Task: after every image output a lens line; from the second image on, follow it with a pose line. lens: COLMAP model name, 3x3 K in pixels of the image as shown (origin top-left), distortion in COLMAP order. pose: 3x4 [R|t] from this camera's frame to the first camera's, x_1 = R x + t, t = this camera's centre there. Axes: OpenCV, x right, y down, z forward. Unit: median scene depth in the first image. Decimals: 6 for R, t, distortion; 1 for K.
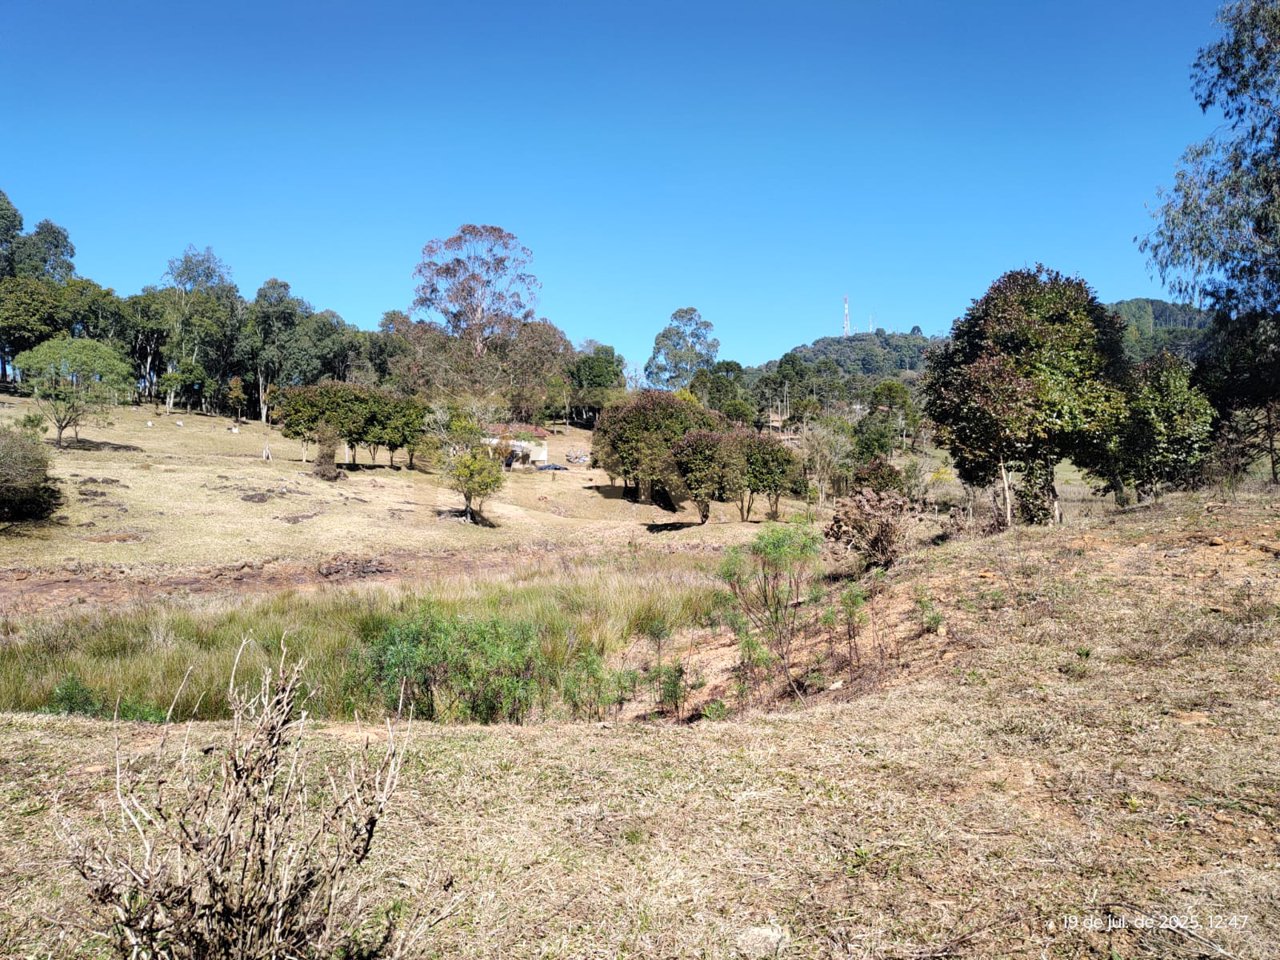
lens RADIAL K [[873.7, 0, 637.5], [0, 873.7, 483.5], [0, 0, 1]] dist [0.042657, -0.045199]
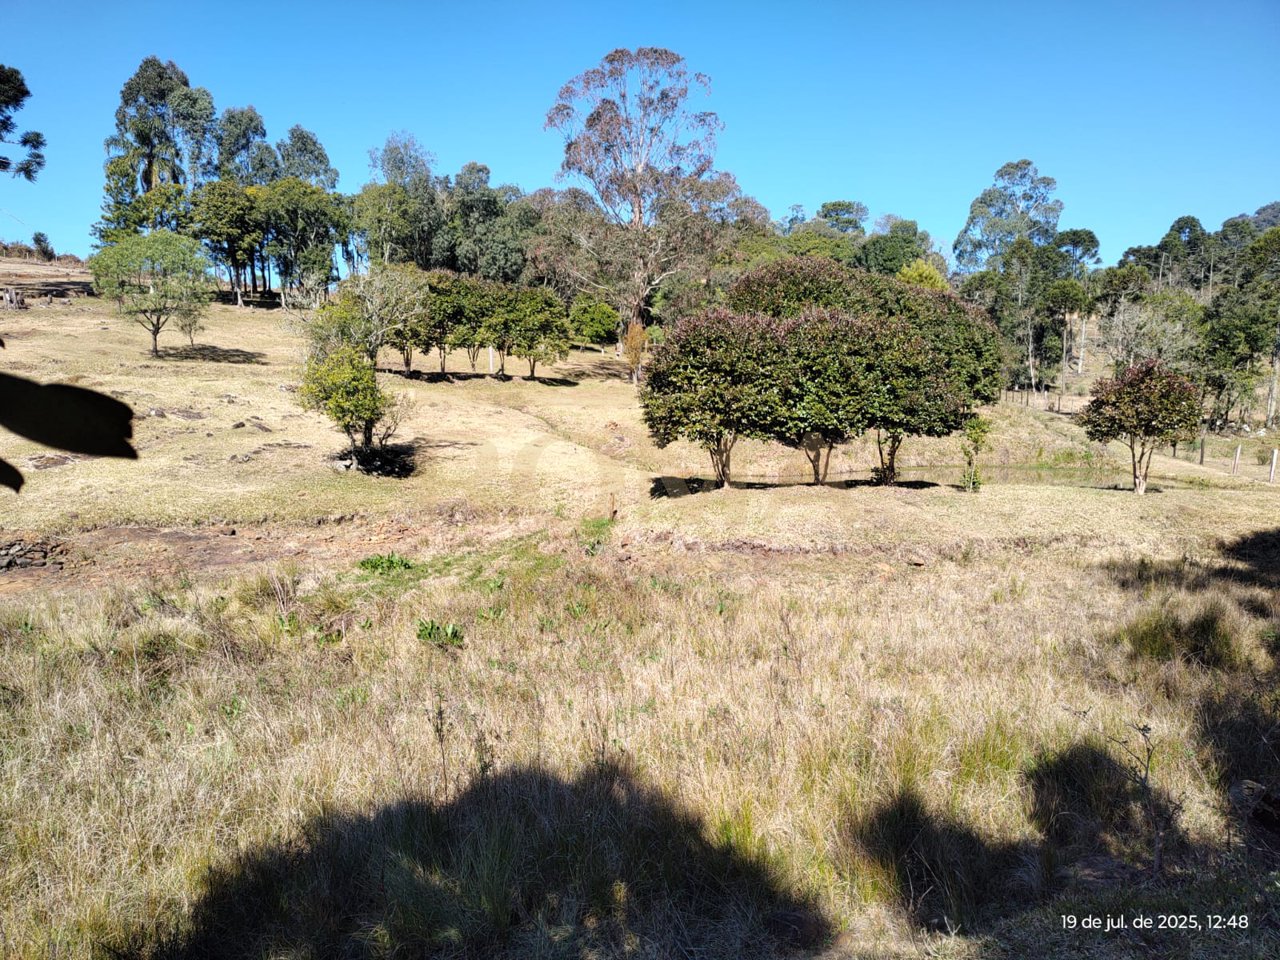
lens RADIAL K [[873.7, 0, 633.1], [0, 873.7, 493.0], [0, 0, 1]] dist [0.042657, -0.045199]
pose [[0.915830, 0.052374, -0.398136, 0.230412], [-0.005275, 0.992942, 0.118485, -0.013510], [0.401532, -0.106412, 0.909642, 0.473266]]
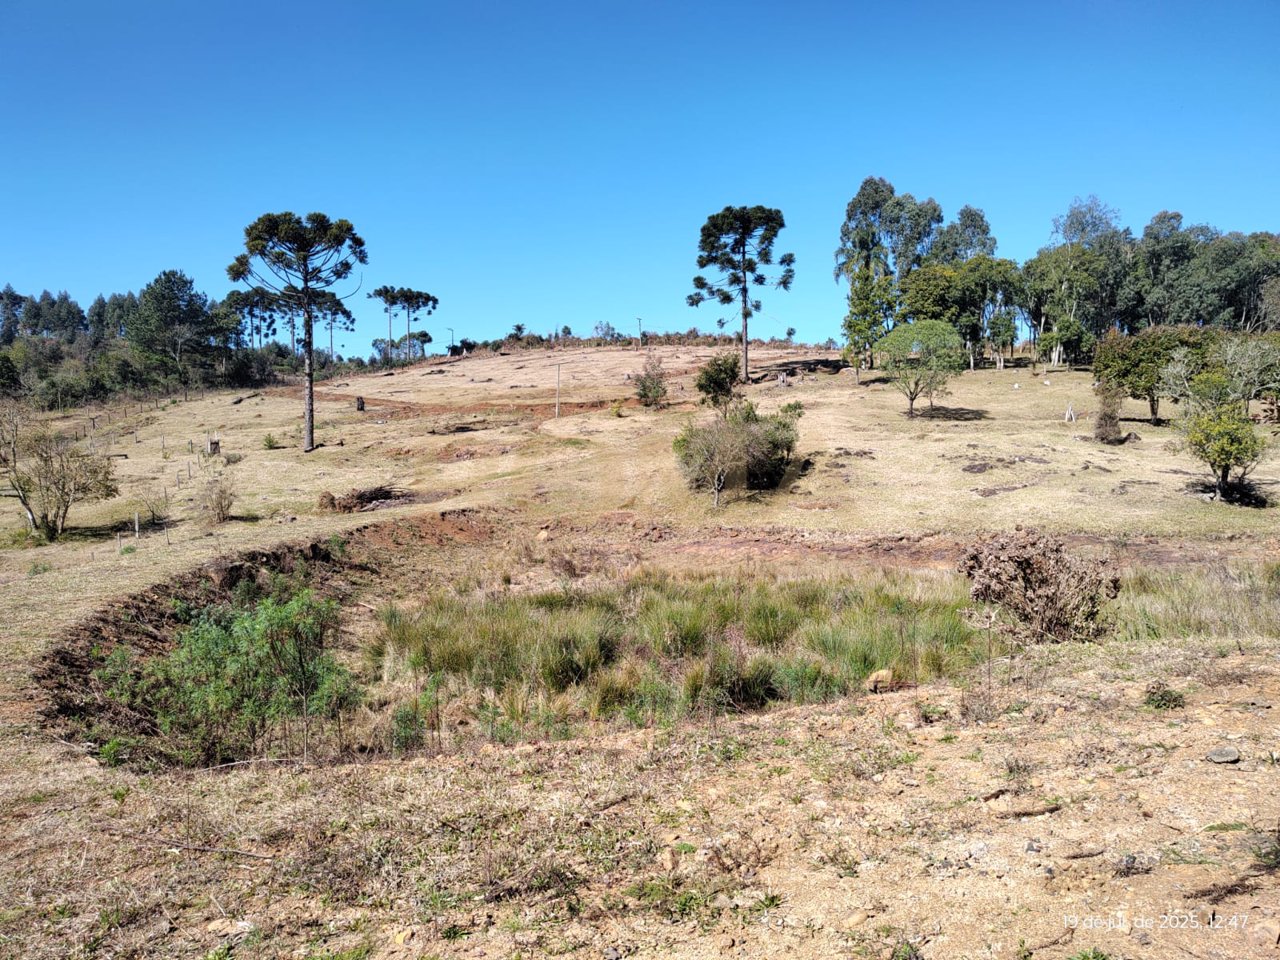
lens RADIAL K [[873.7, 0, 646.4], [0, 873.7, 486.3], [0, 0, 1]] dist [0.042657, -0.045199]
pose [[0.514854, 0.026826, -0.856858, 0.211091], [0.028151, 0.998442, 0.048174, -0.019721], [0.856815, -0.048924, 0.513297, 0.140040]]
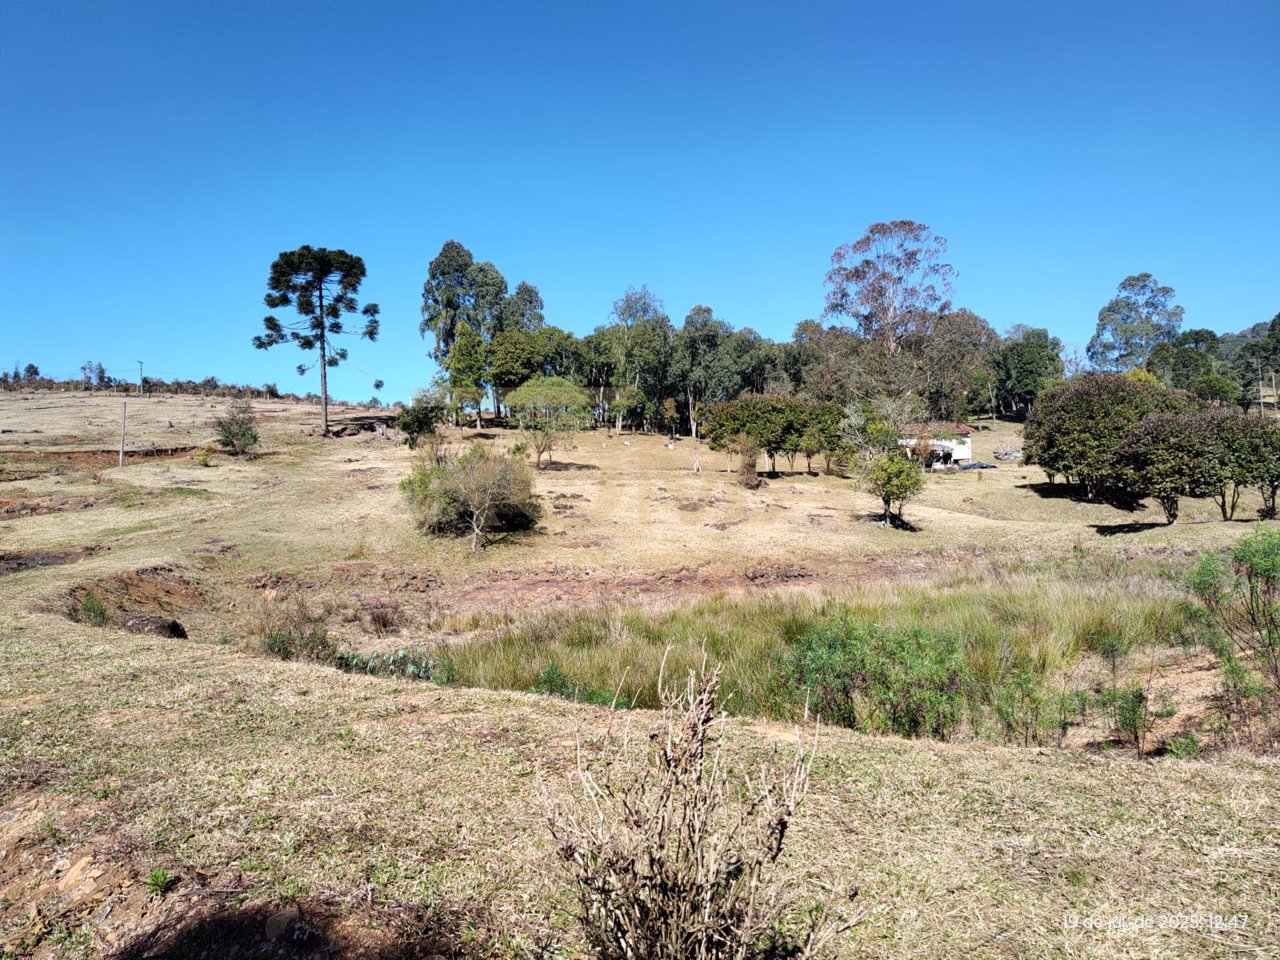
lens RADIAL K [[873.7, 0, 640.3], [0, 873.7, 483.7], [0, 0, 1]] dist [0.042657, -0.045199]
pose [[0.892643, -0.038359, -0.449129, 0.001930], [0.036352, 0.999253, -0.013094, -0.000855], [0.449296, -0.004638, 0.893371, -0.001089]]
